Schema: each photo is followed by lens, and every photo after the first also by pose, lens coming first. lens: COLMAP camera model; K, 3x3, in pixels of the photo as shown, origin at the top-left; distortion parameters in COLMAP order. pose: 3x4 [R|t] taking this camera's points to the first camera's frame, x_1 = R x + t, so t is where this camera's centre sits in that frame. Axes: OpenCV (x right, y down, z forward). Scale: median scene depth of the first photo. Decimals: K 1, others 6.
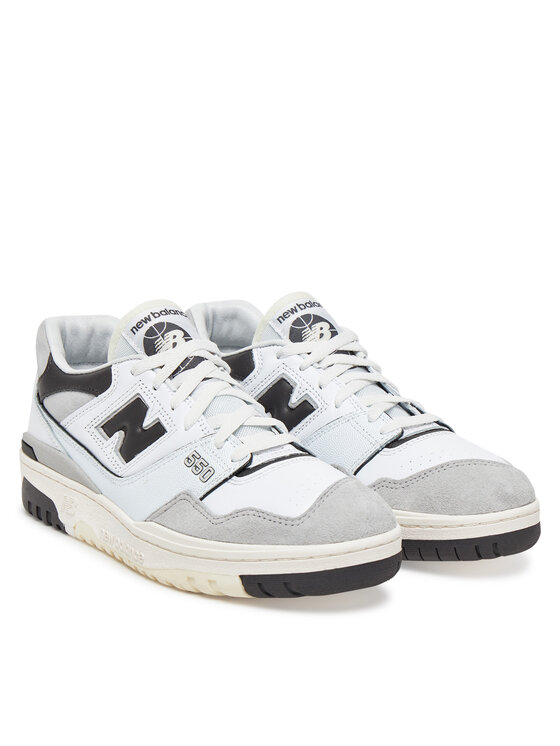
lens RADIAL K [[2195.6, 0, 279.7], [0, 2195.6, 372.8], [0, 0, 1]] dist [-0.028744, 0.000000]
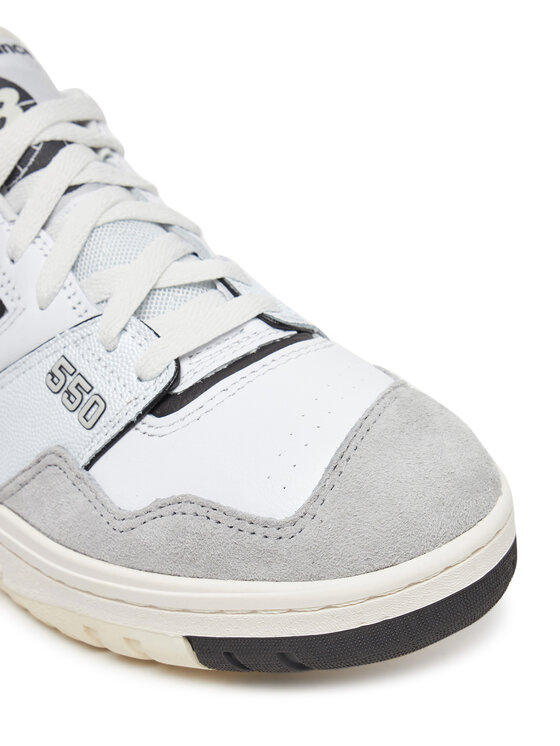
lens RADIAL K [[1730.3, 0, 280.9], [0, 1730.3, 373.1], [0, 0, 1]] dist [-0.242926, 0.000000]
pose [[0.991311, -0.122701, -0.047396, 0.026476], [0.131218, 0.947552, 0.291422, -0.065877], [0.009153, -0.295109, 0.955420, 0.646861]]
